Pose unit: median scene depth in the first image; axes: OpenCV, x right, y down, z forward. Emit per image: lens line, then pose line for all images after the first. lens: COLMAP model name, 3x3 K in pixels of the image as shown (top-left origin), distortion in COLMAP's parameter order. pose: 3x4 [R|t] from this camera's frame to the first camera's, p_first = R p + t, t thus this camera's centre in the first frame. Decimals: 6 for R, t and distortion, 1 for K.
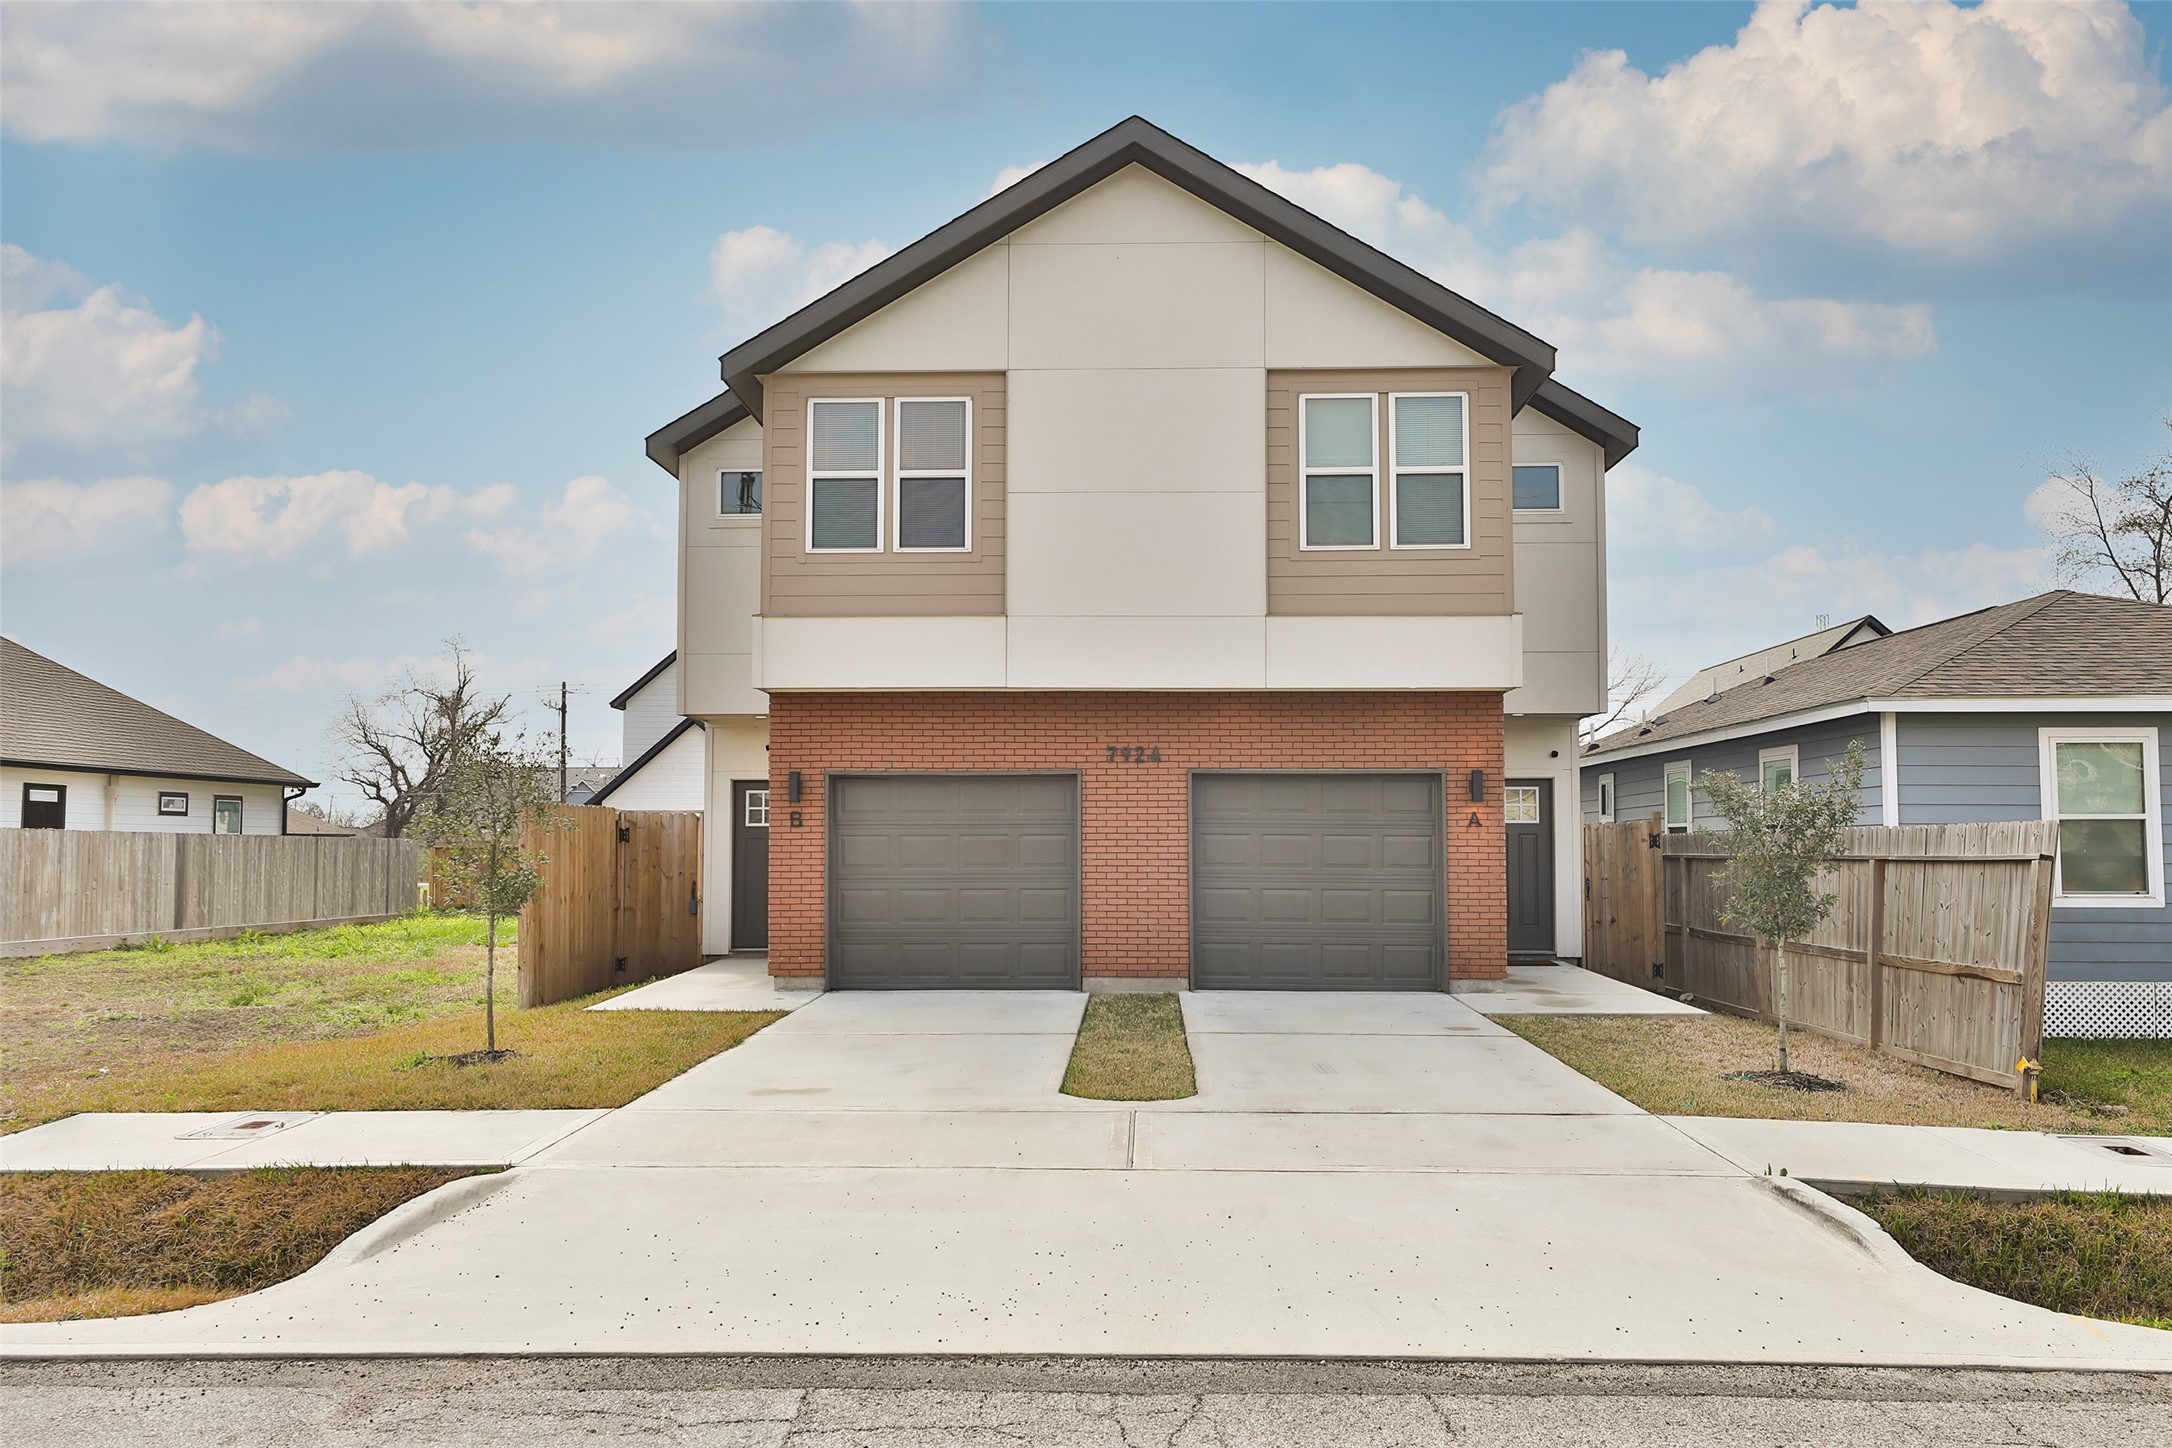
lens RADIAL K [[1491.1, 0, 1086.0], [0, 1491.1, 724.0], [0, 0, 1]] dist [-0.009189, -0.003895]
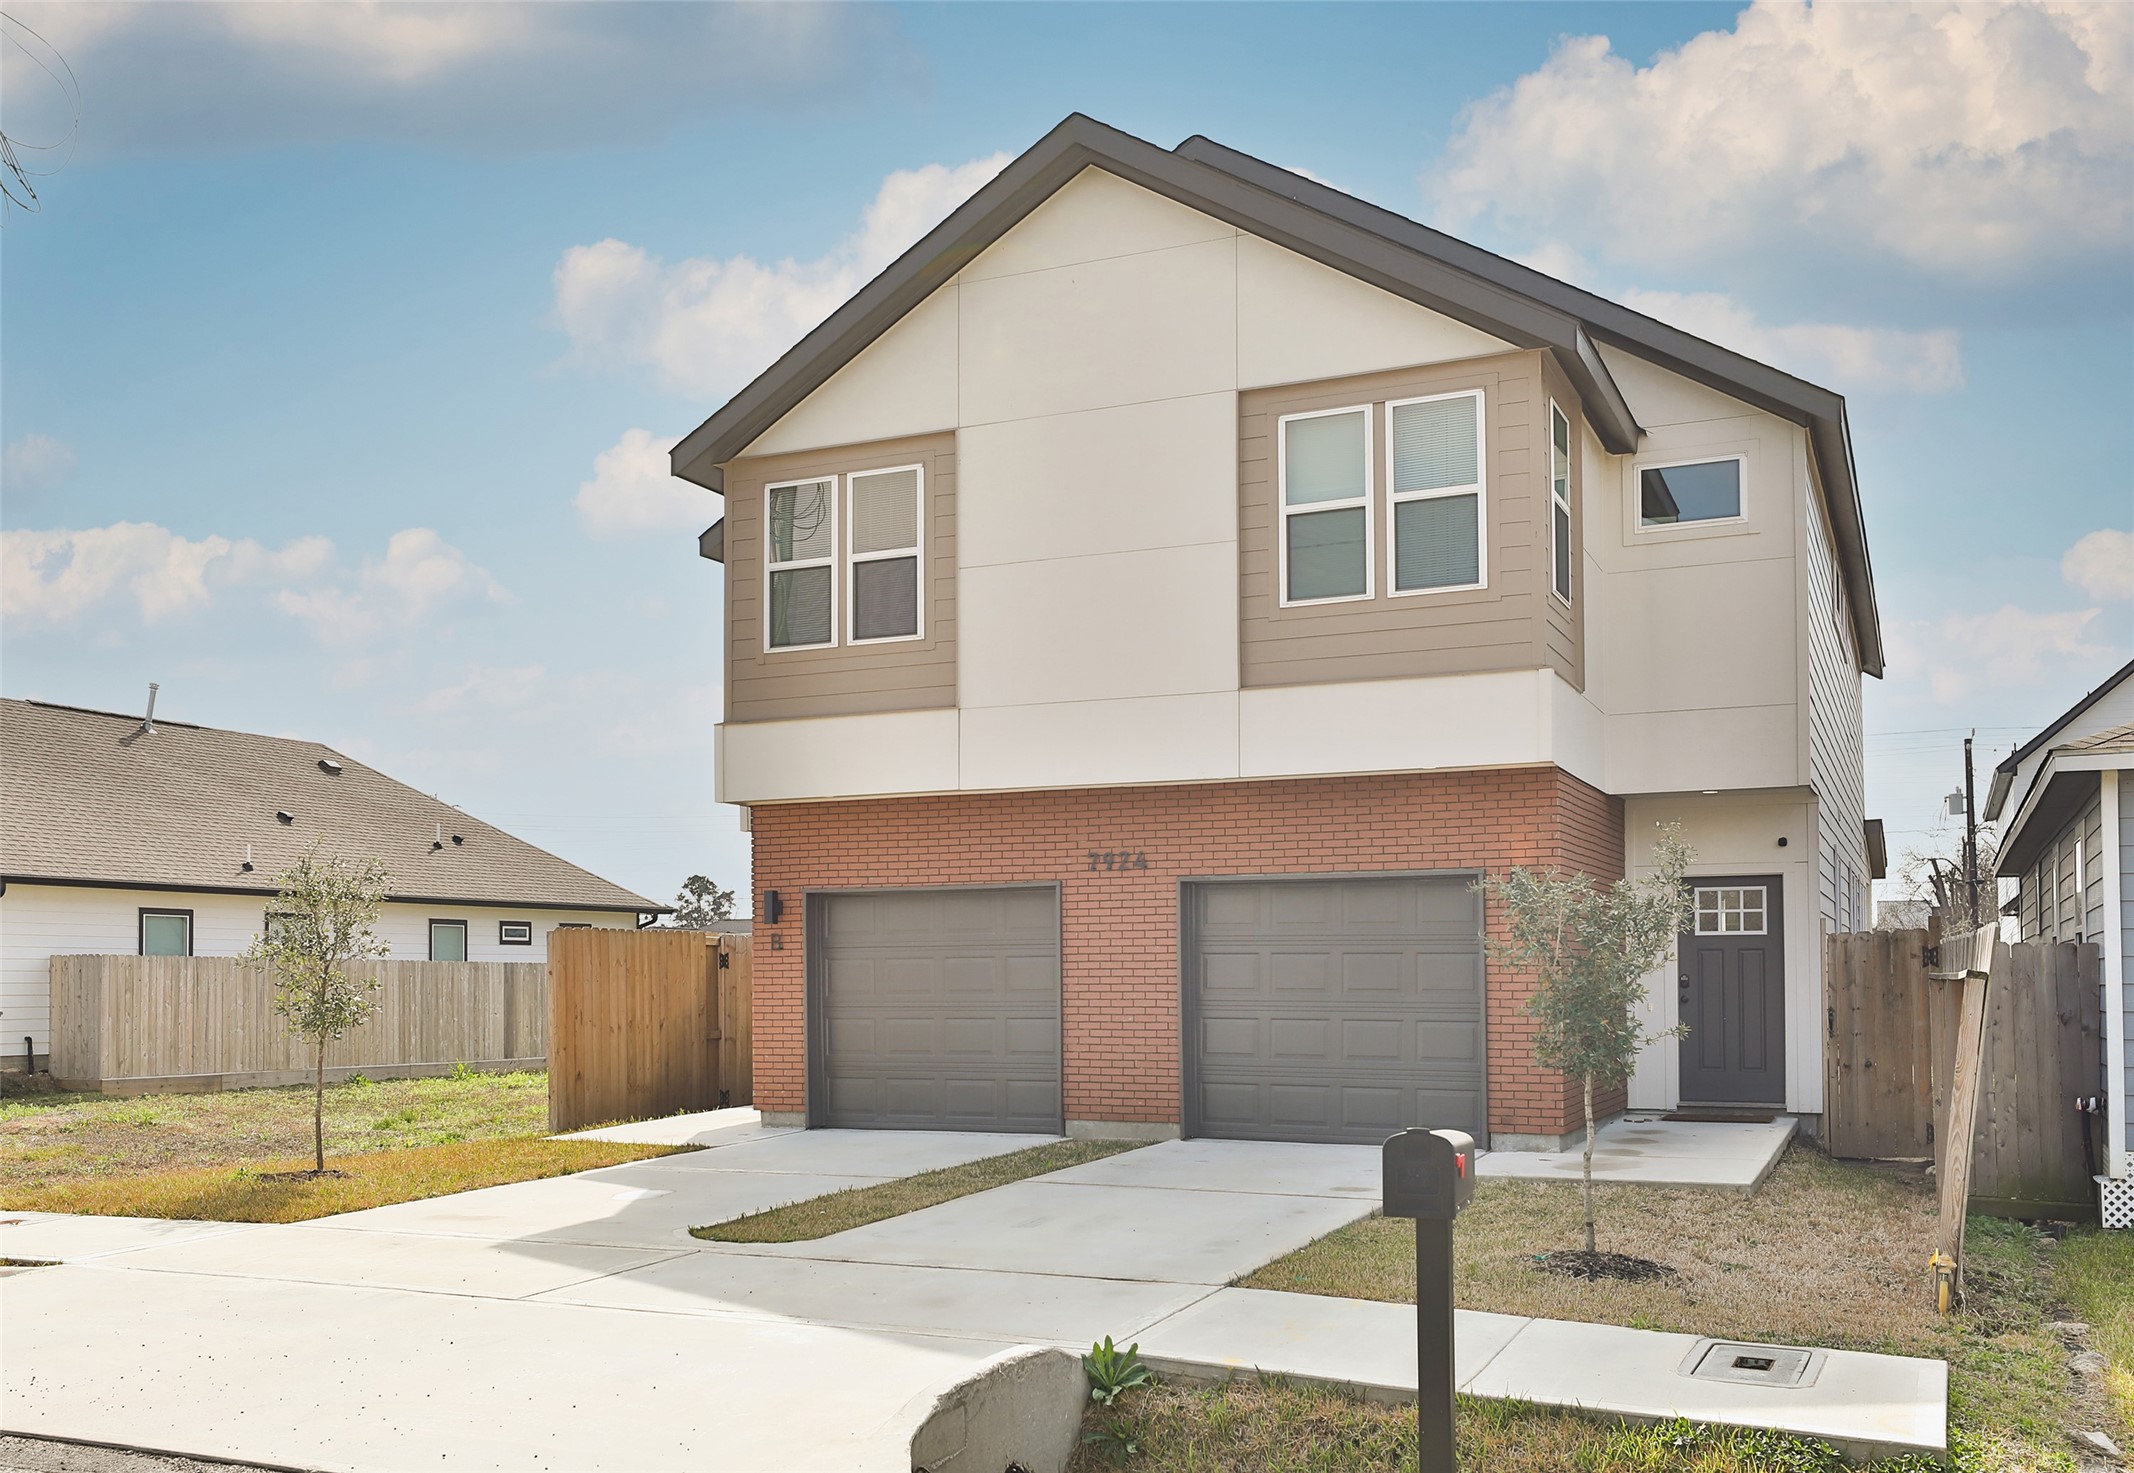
lens RADIAL K [[1894.4, 0, 1065.4], [0, 1894.4, 850.9], [0, 0, 1]] dist [-0.012824, -0.001122]
pose [[0.921618, -0.030089, -0.386930, 0.430626], [0.038231, 0.999180, 0.013362, -0.001278], [0.386211, -0.027107, 0.922012, -0.010884]]
